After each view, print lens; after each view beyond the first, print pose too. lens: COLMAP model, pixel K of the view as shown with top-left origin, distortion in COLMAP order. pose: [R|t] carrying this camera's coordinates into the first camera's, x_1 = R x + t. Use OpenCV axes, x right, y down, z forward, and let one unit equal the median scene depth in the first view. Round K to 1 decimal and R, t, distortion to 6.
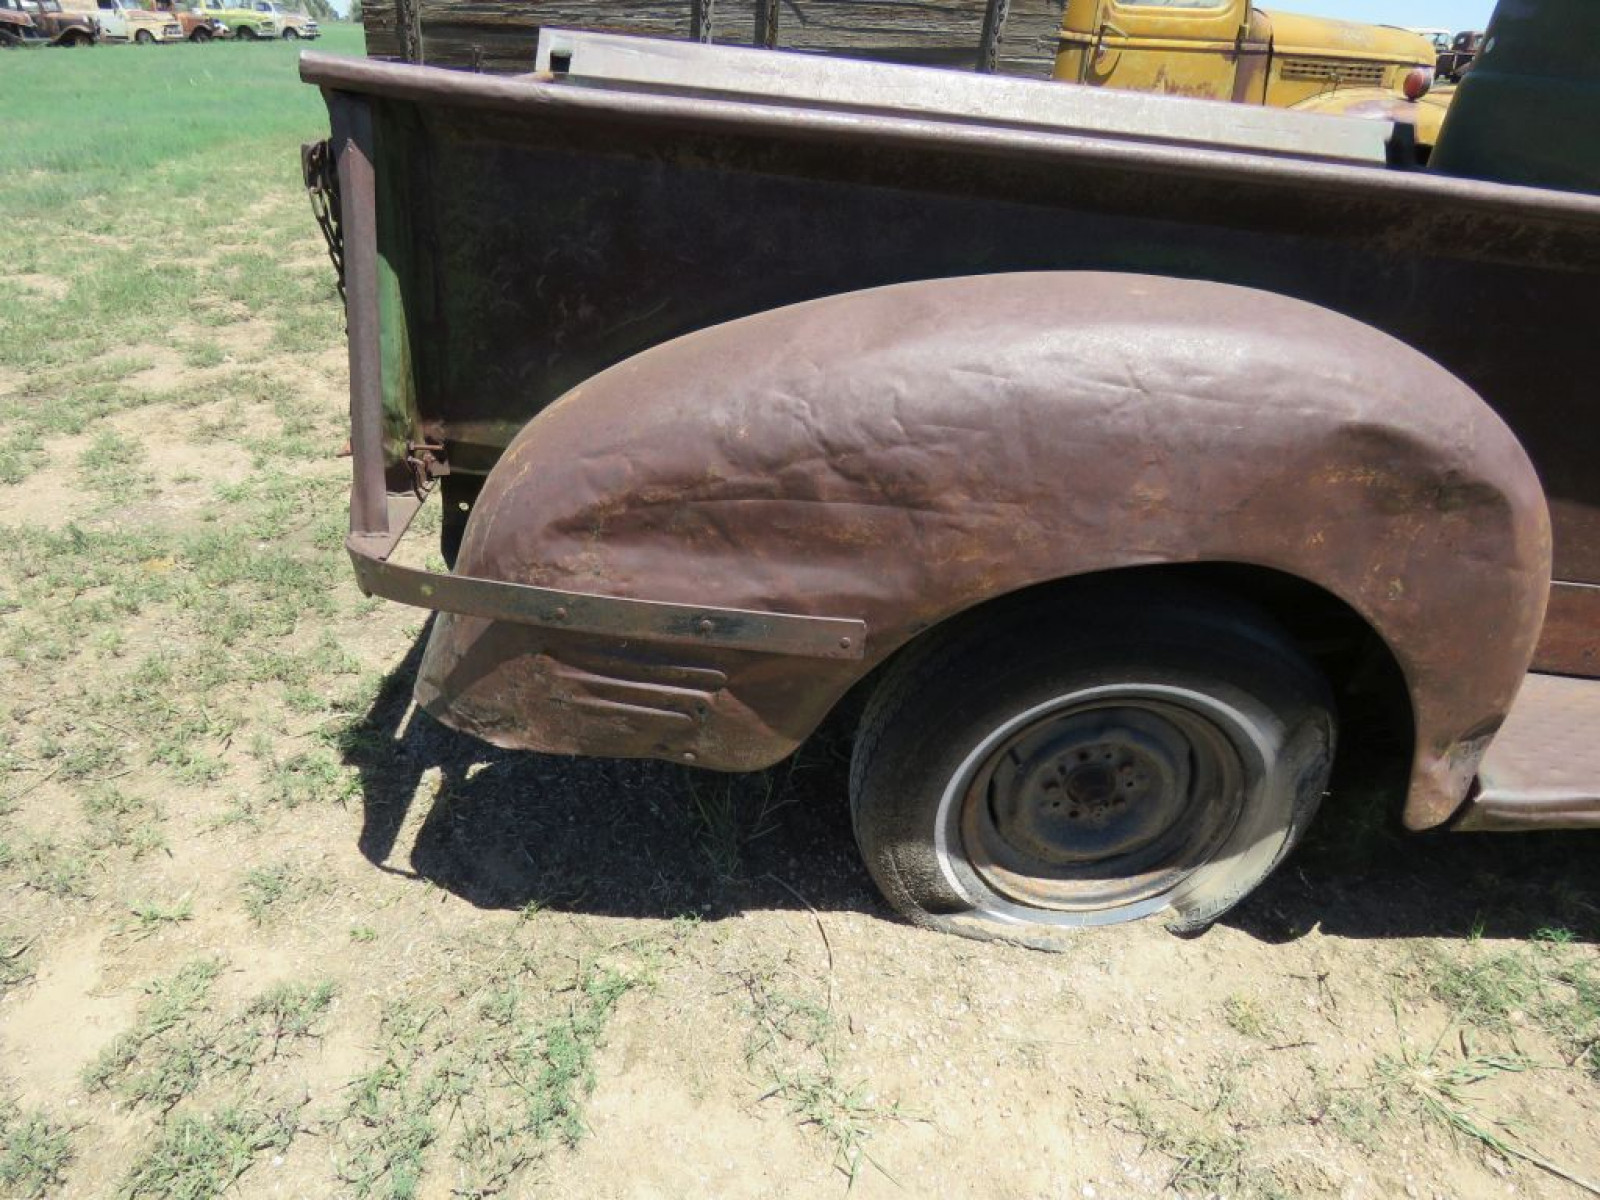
lens RADIAL K [[1024.9, 0, 794.1], [0, 1024.9, 608.0], [0, 0, 1]] dist [-0.009946, 0.003596]
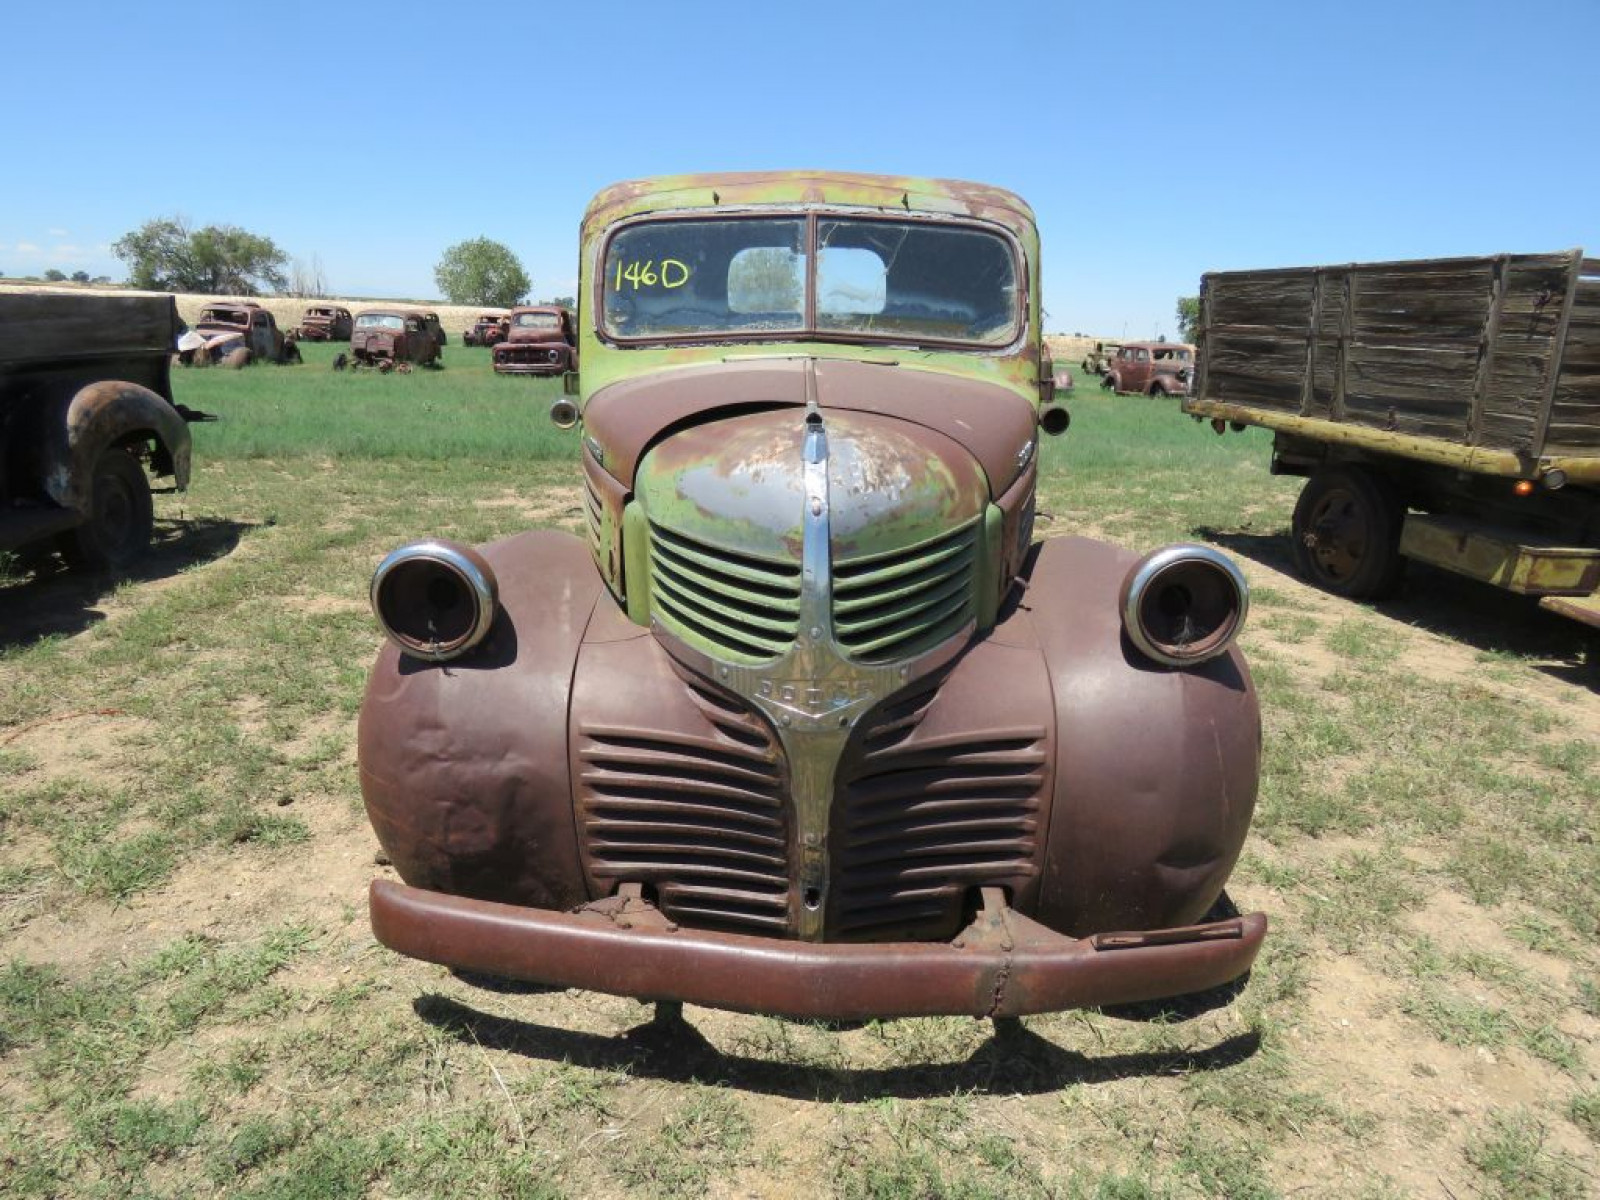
lens RADIAL K [[1024.9, 0, 778.5], [0, 1024.9, 609.6], [0, 0, 1]] dist [-0.009946, 0.003596]
pose [[-0.054596, 0.234998, -0.970461, 3.354493], [-0.536234, 0.812965, 0.227027, -0.583798], [0.842302, 0.532789, 0.081629, 1.081449]]
